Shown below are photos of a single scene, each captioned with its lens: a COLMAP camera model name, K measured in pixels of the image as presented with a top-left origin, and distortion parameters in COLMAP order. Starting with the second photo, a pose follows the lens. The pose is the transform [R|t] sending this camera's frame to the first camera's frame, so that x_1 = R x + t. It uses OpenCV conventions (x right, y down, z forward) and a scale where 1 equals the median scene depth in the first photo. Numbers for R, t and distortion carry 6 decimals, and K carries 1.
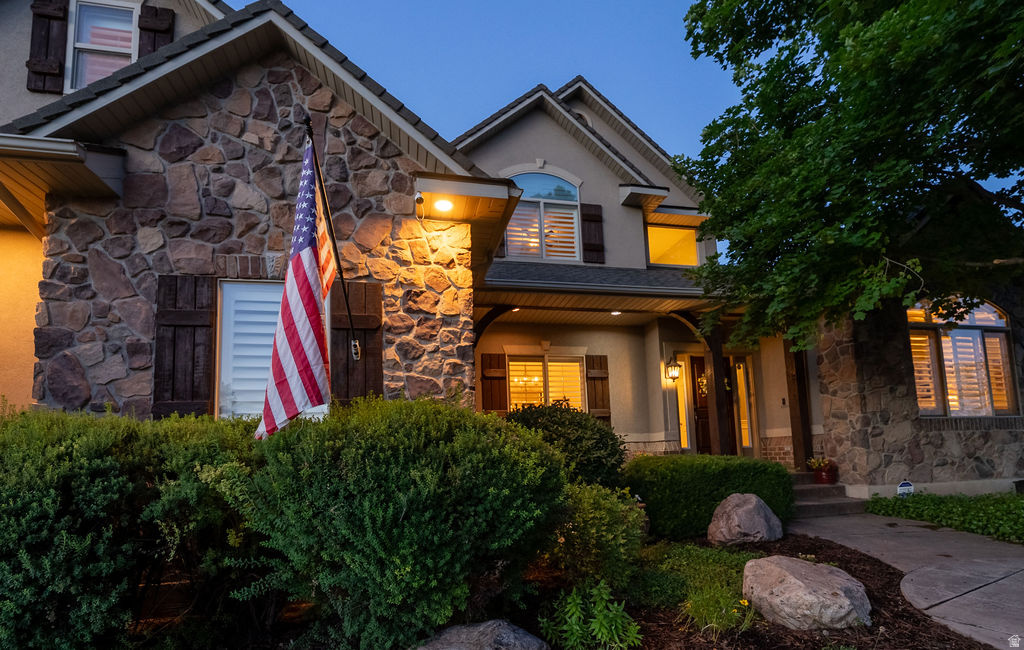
lens RADIAL K [[477.8, 0, 544.3], [0, 477.8, 378.1], [0, 0, 1]] dist [-0.001966, 0.000149]
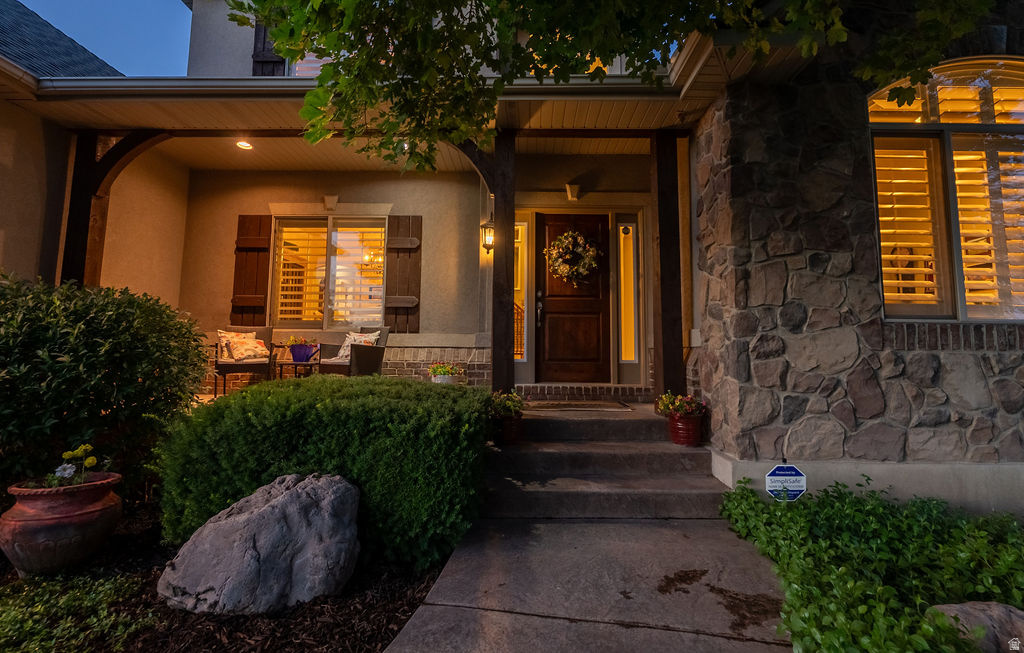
lens RADIAL K [[520.6, 0, 513.2], [0, 520.6, 266.0], [0, 0, 1]] dist [-0.002665, -0.000674]
pose [[0.975408, 0.000857, -0.220403, 0.892797], [-0.001366, 0.999997, -0.002159, 0.051810], [0.220401, 0.002407, 0.975406, 0.690199]]
